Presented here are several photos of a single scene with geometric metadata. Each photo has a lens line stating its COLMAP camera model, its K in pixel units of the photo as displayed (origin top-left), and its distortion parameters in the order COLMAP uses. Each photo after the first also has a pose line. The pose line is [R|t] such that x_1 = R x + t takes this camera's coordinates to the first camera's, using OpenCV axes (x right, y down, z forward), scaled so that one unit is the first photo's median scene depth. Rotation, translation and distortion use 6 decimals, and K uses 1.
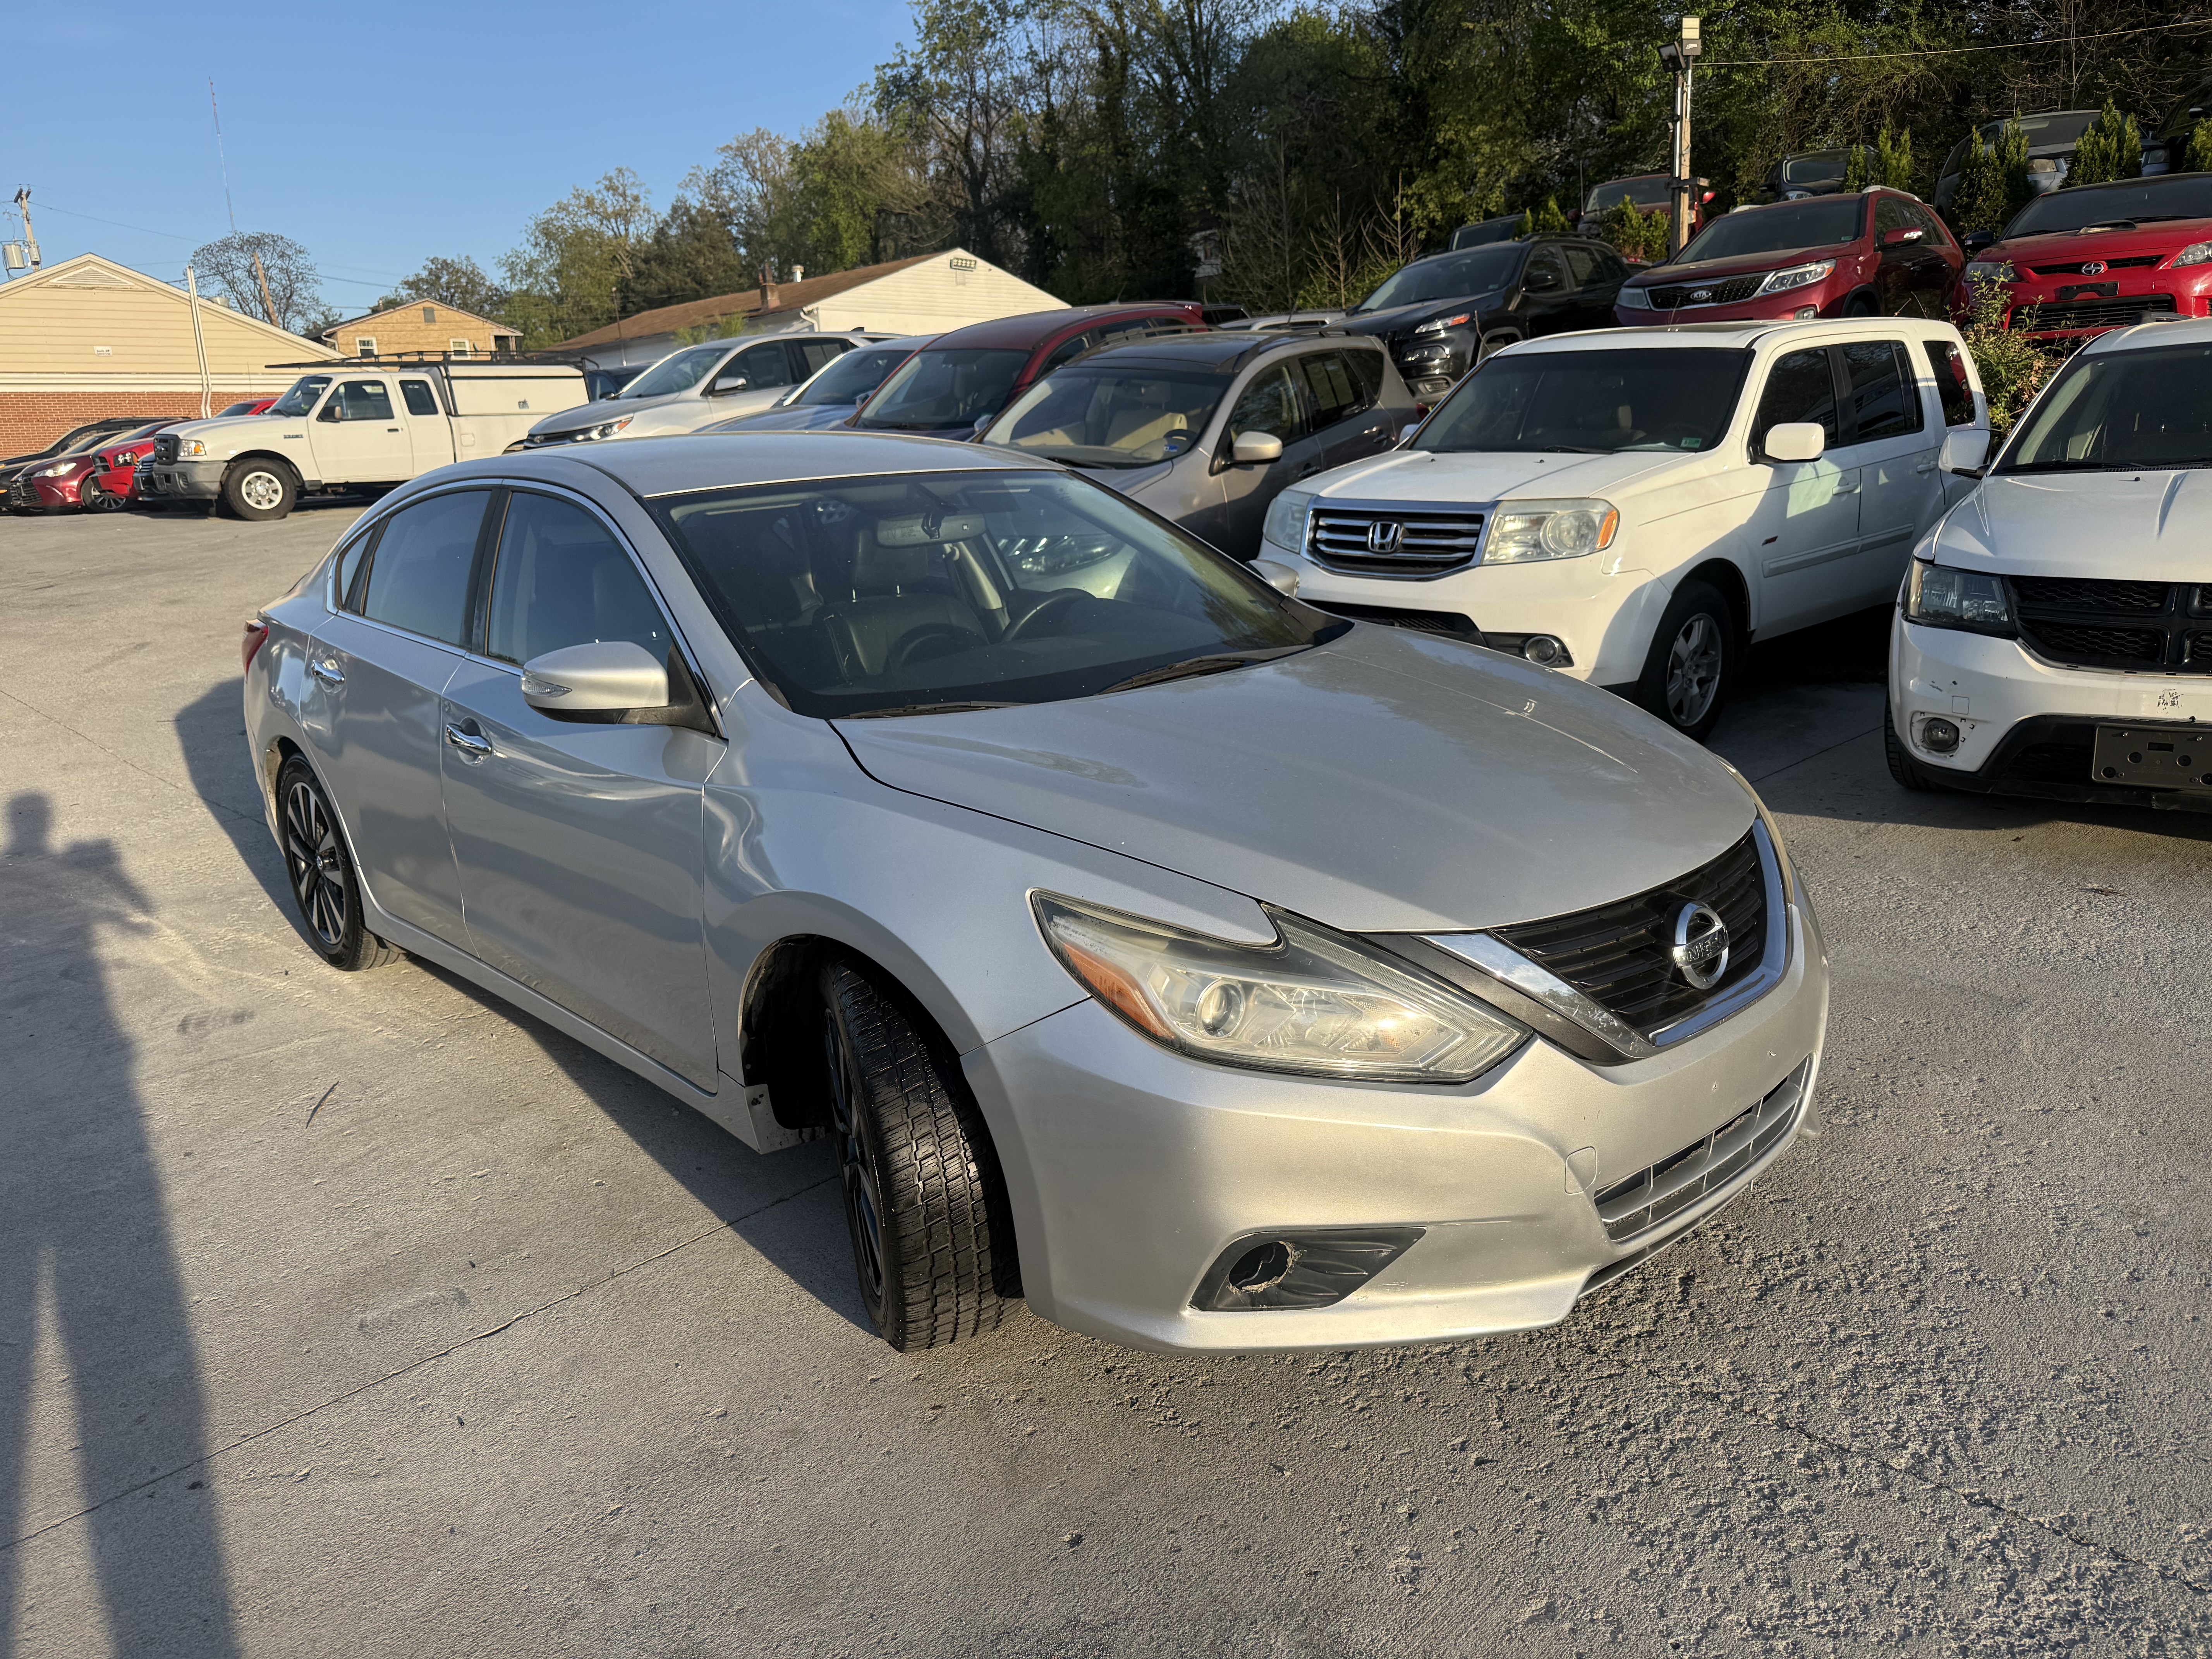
lens RADIAL K [[1581.4, 0, 1101.2], [0, 1581.4, 827.8], [0, 0, 1]] dist [-0.020821, 0.000732]
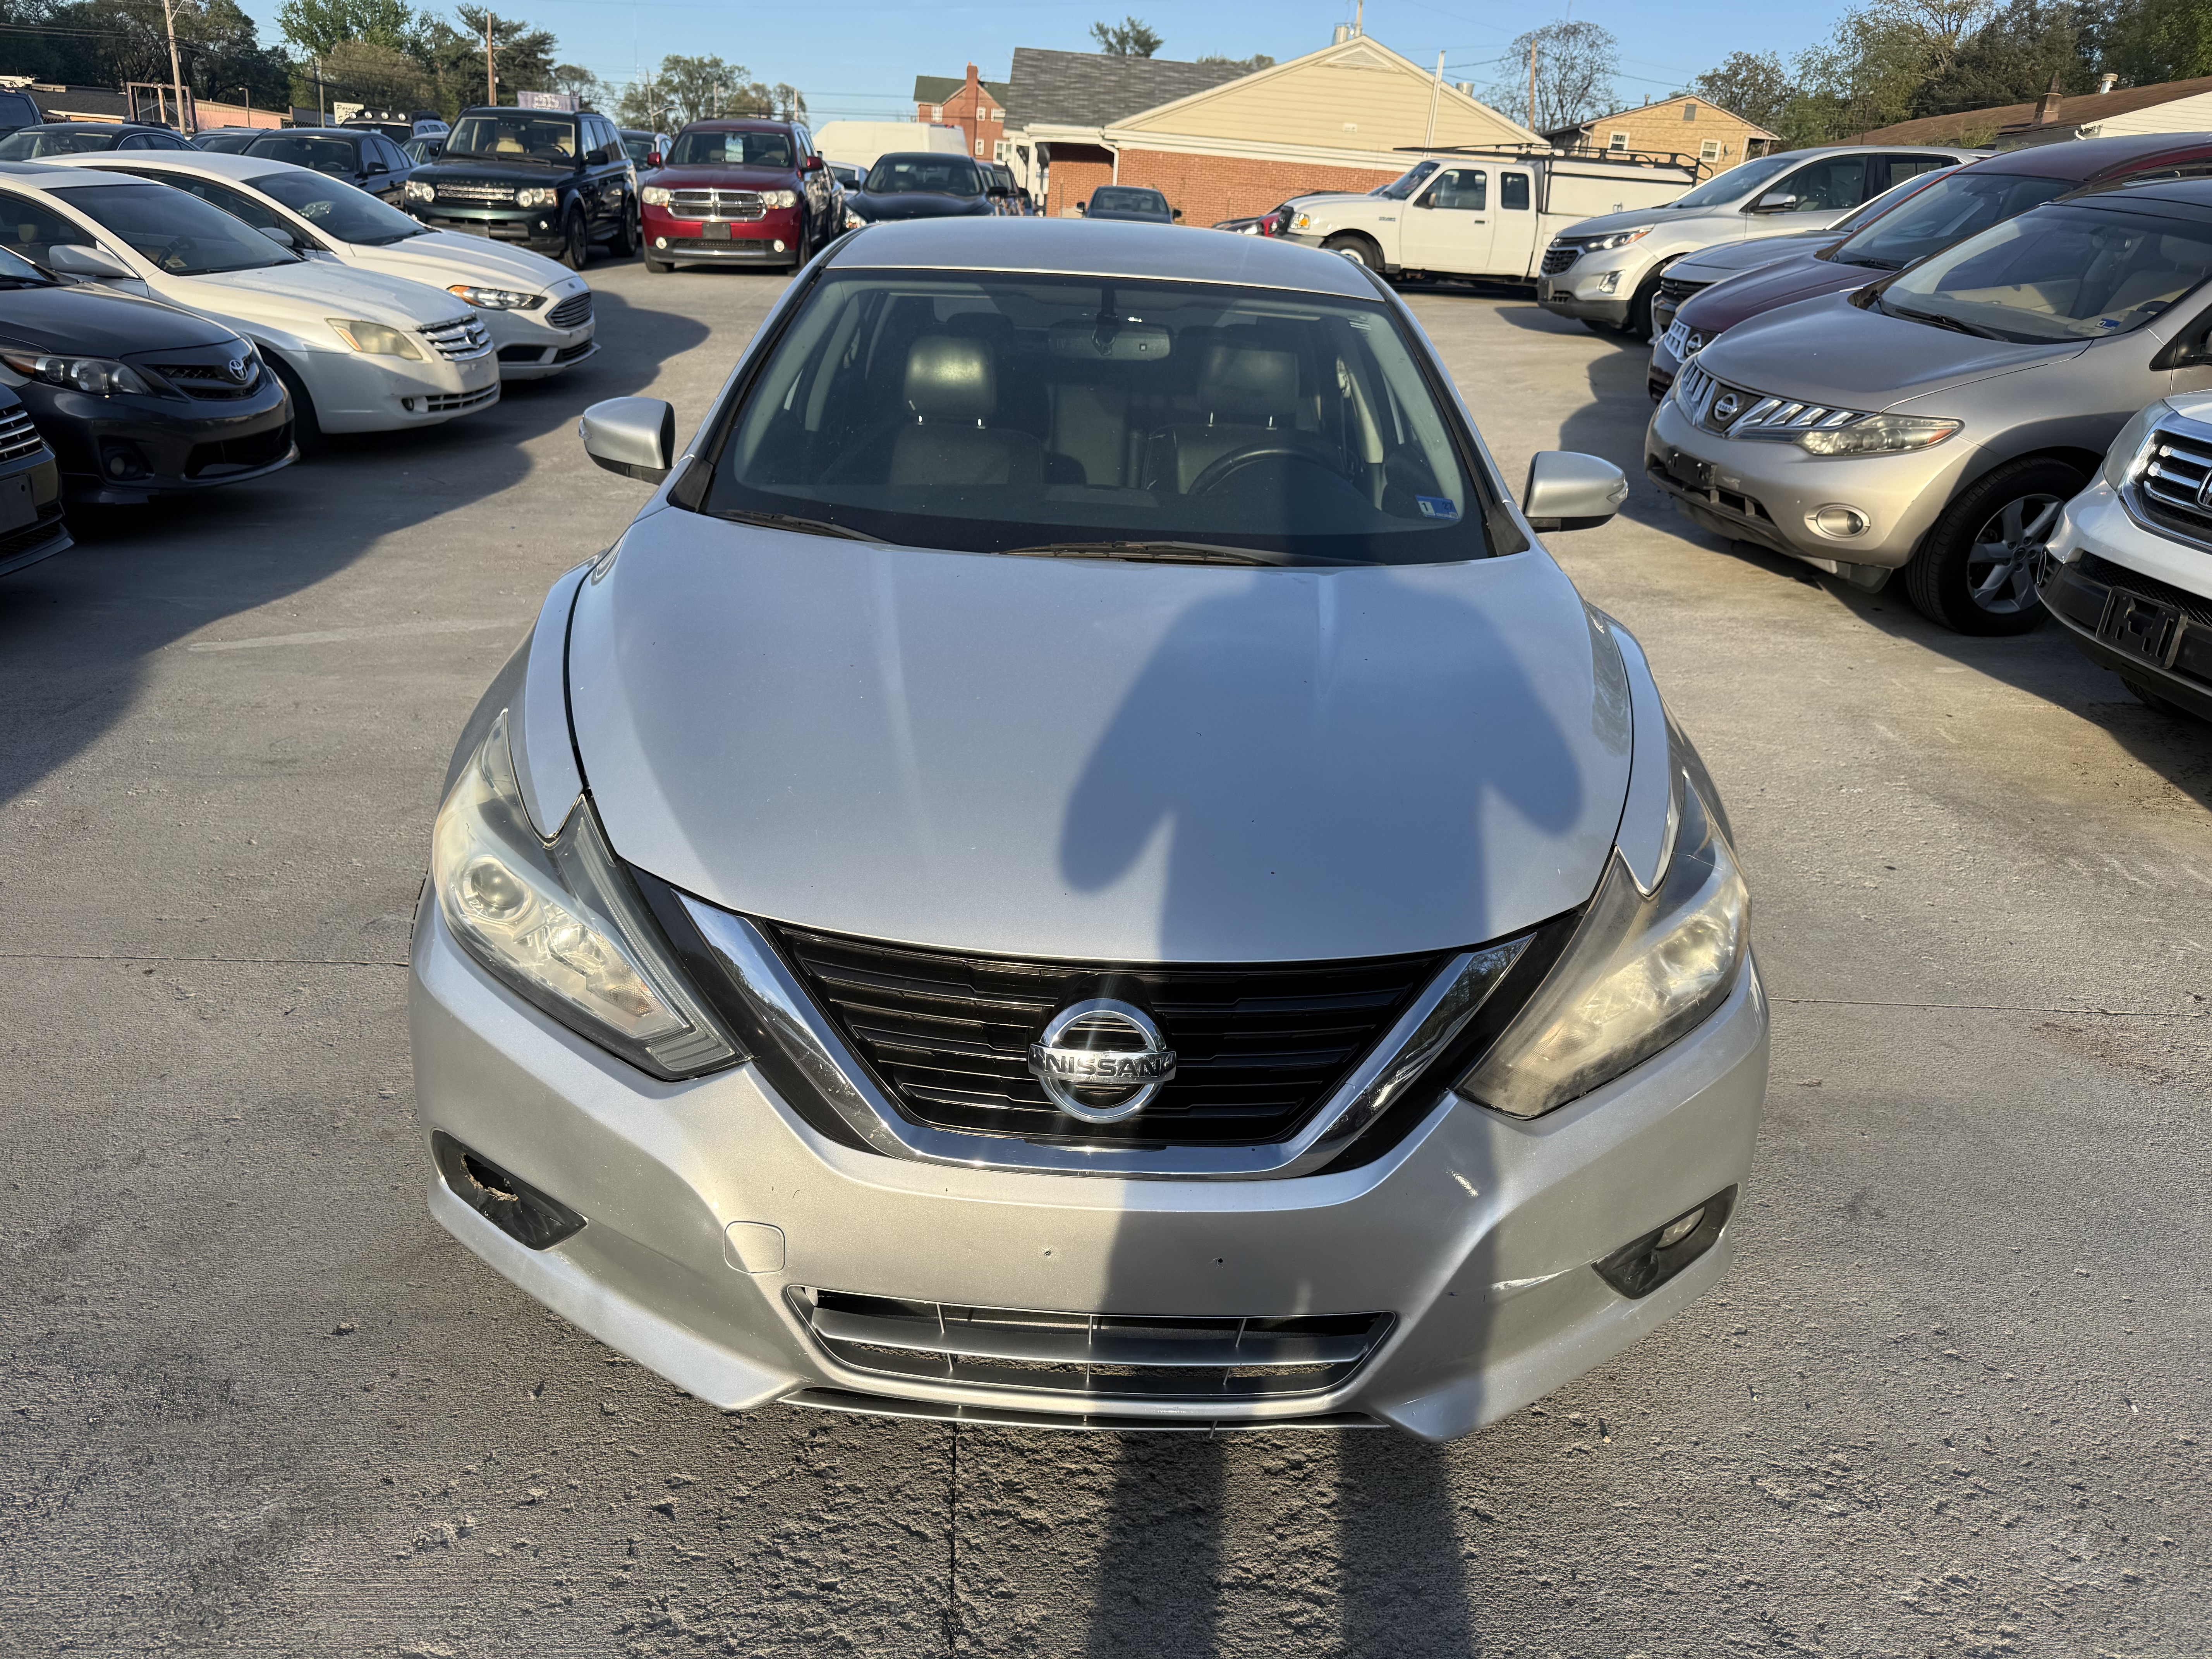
lens RADIAL K [[1565.2, 0, 1103.5], [0, 1565.2, 879.9], [0, 0, 1]] dist [-0.025452, 0.000543]
pose [[0.732889, 0.332113, -0.593779, 0.103947], [-0.244501, 0.943023, 0.225670, -0.021159], [0.634896, -0.020211, 0.772334, 0.066545]]
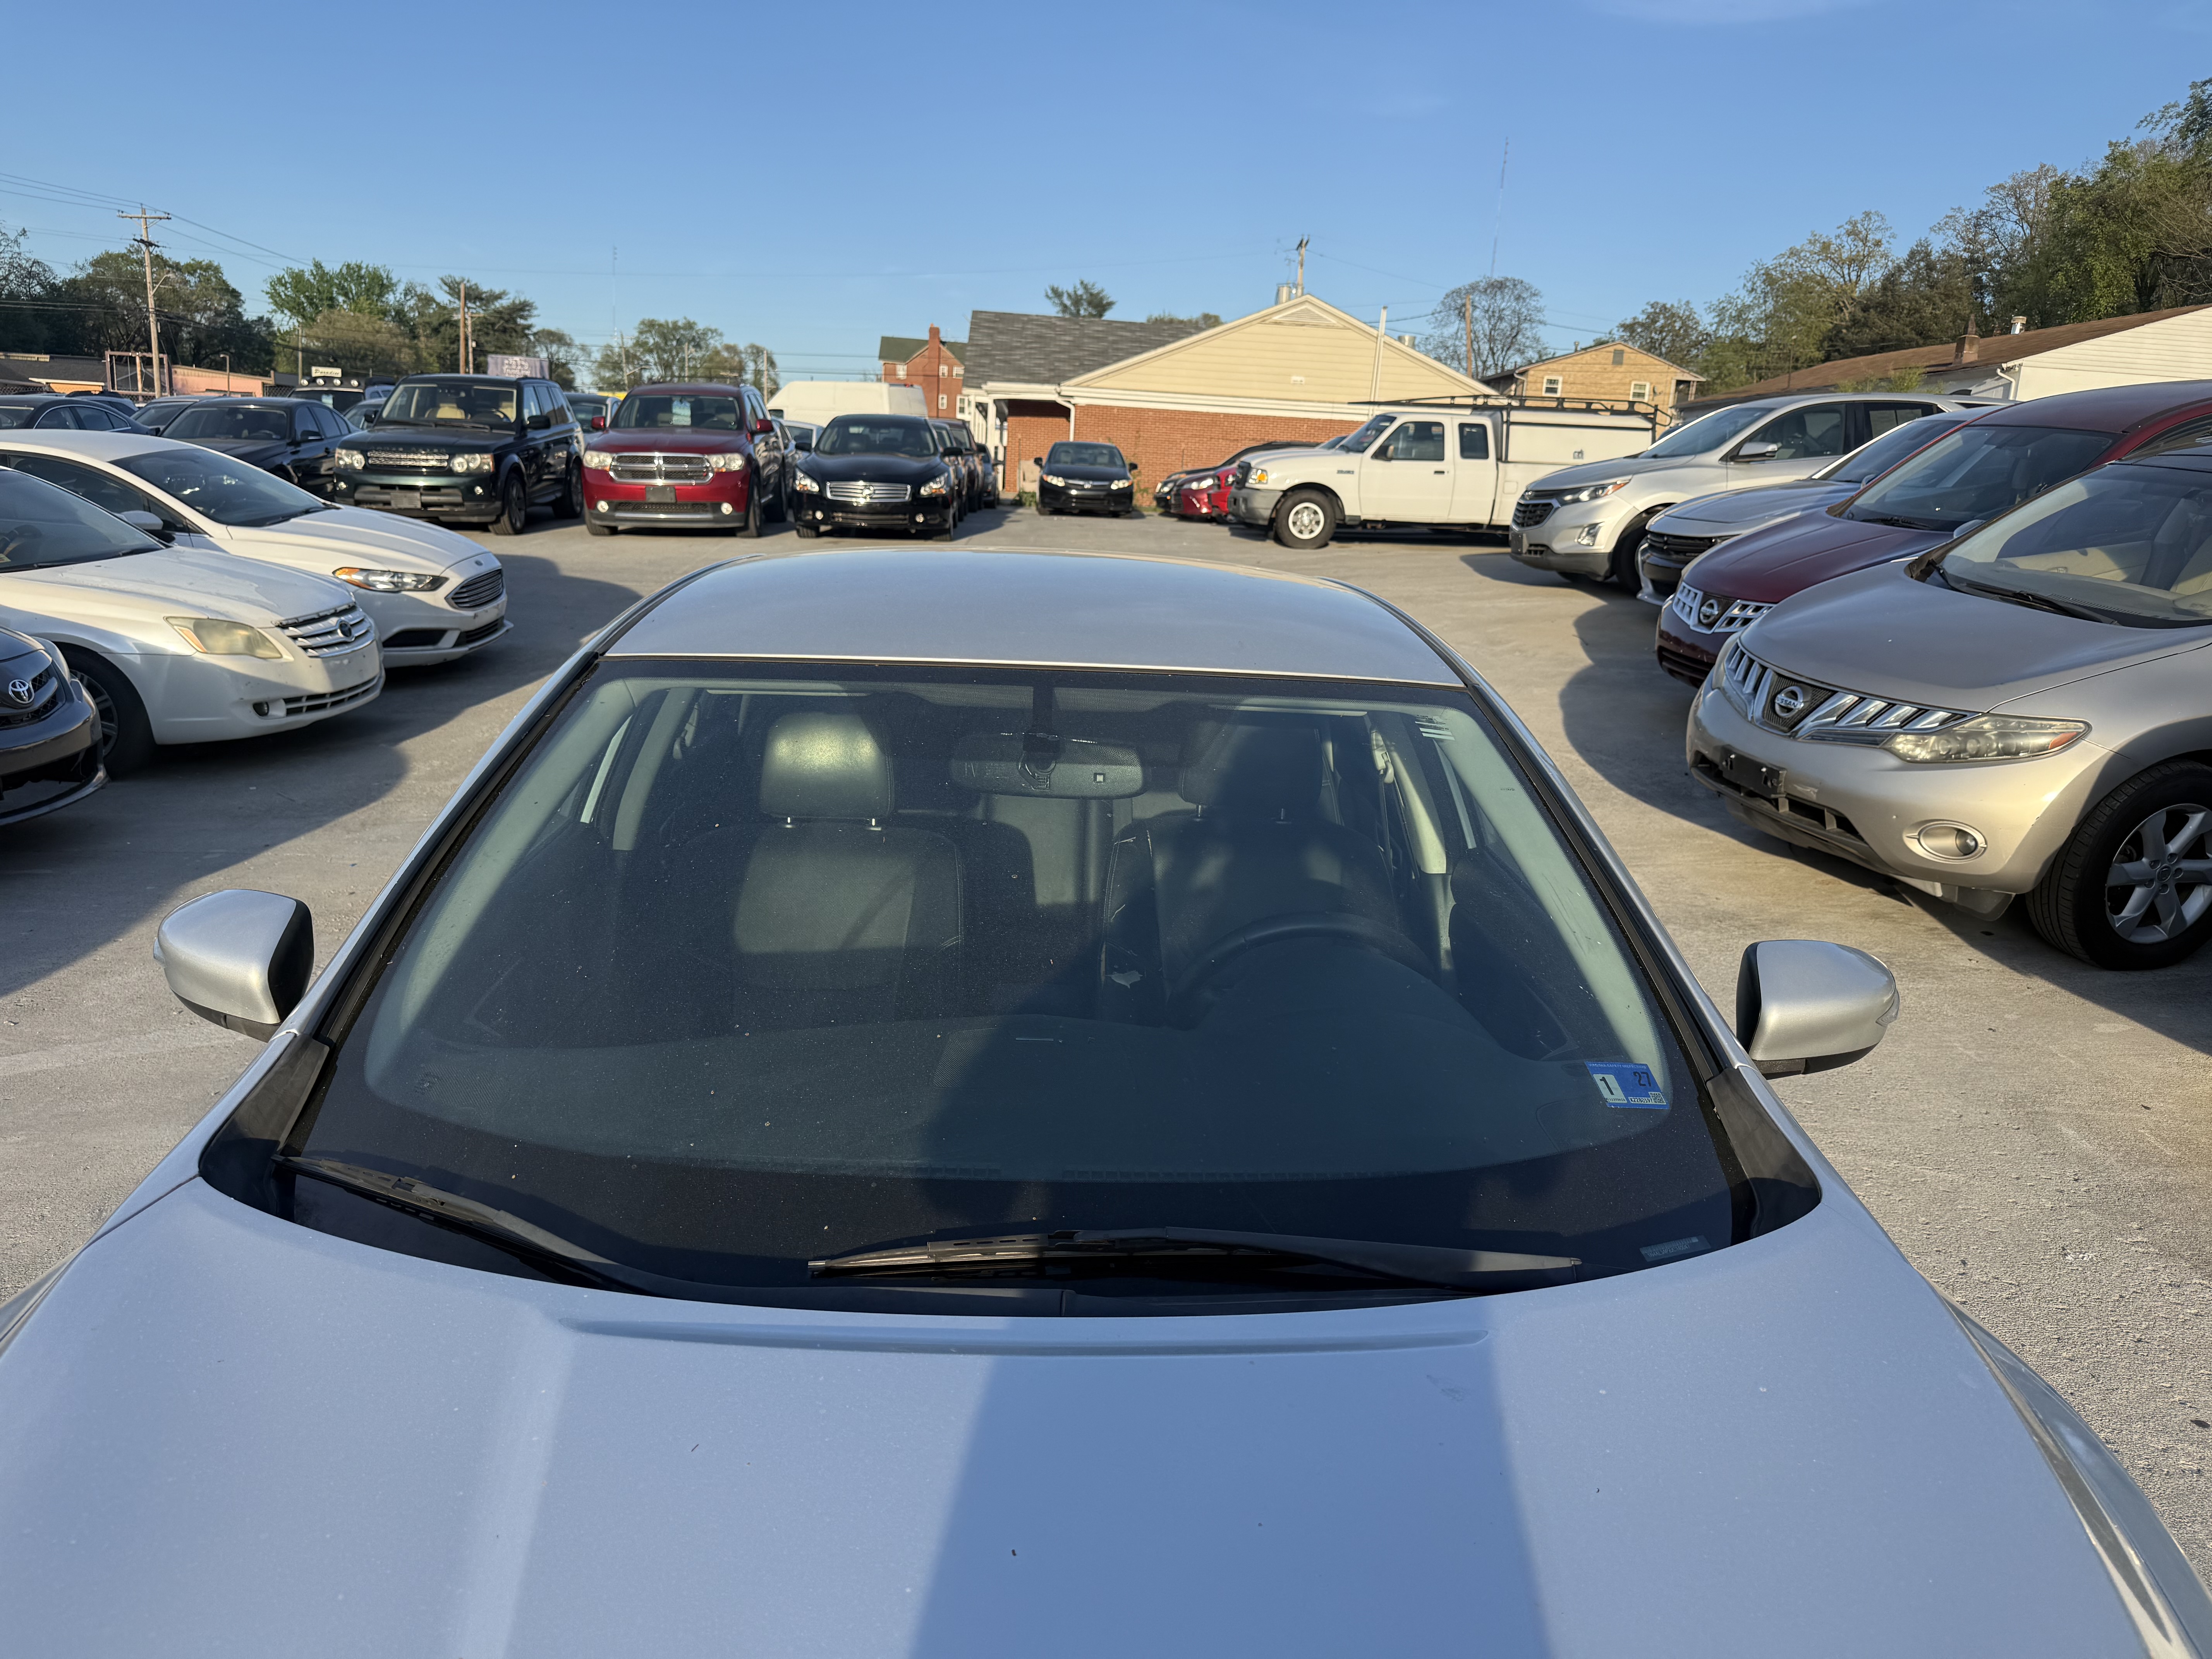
lens RADIAL K [[1542.0, 0, 1112.5], [0, 1542.0, 870.2], [0, 0, 1]] dist [0.004135, -0.039209]
pose [[0.754527, 0.227822, -0.615457, 0.051665], [-0.224935, 0.970782, 0.083589, -0.042257], [0.616518, 0.075367, 0.783726, 0.122400]]
